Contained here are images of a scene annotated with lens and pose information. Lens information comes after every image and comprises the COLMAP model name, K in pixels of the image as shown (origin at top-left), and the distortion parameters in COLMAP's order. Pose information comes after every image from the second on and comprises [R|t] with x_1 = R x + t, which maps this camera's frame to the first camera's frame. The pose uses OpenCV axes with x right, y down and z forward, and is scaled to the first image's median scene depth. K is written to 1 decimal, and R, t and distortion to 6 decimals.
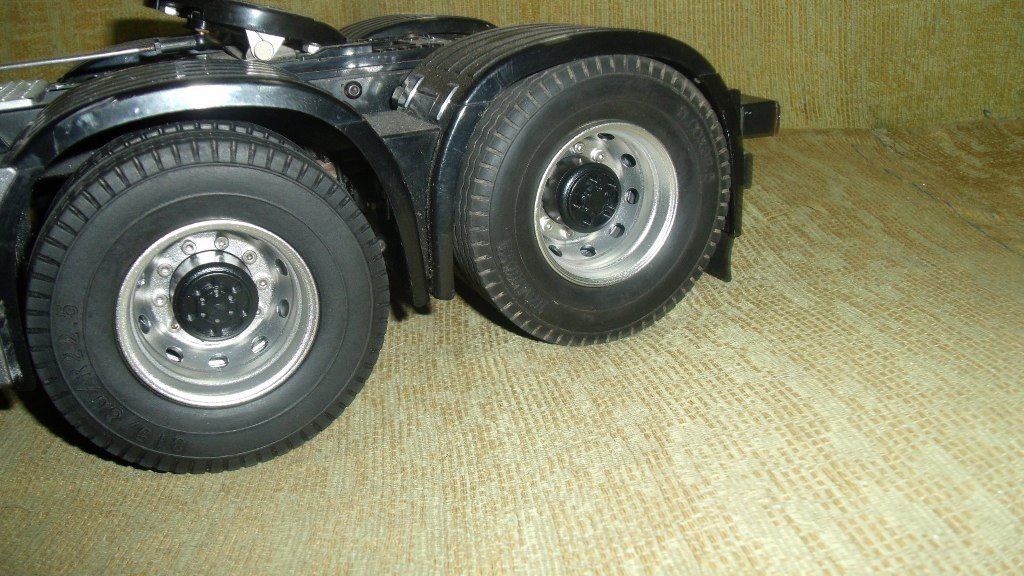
lens RADIAL K [[902.5, 0, 512.0], [0, 902.5, 288.0], [0, 0, 1]] dist [-0.059310, 0.000825]
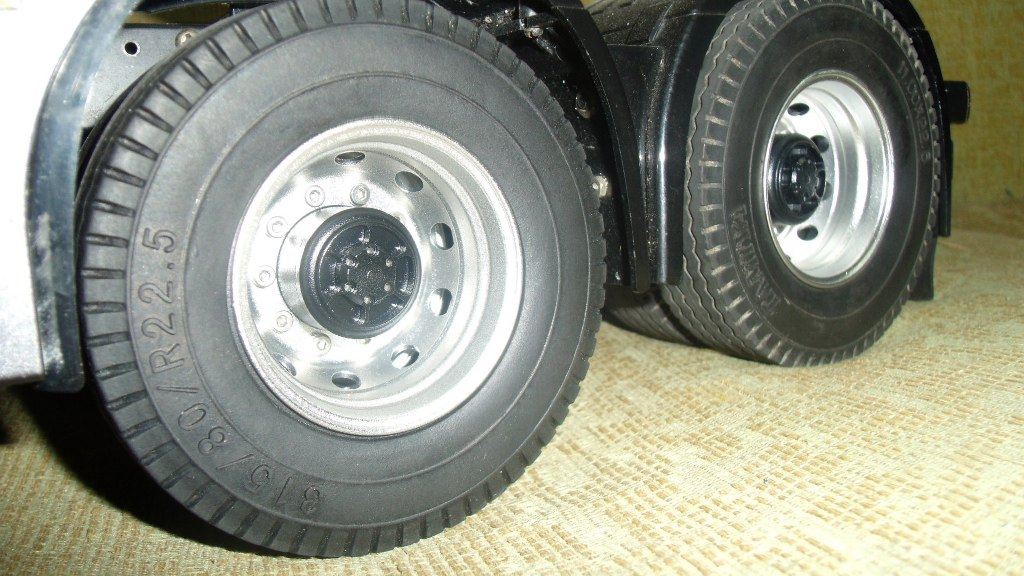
lens RADIAL K [[902.6, 0, 512.0], [0, 902.6, 288.0], [0, 0, 1]] dist [-0.098446, -0.003500]
pose [[0.983985, -0.015853, 0.177542, -0.312872], [0.056370, 0.972594, -0.225573, 0.162651], [-0.169101, 0.231968, 0.957912, 0.348037]]
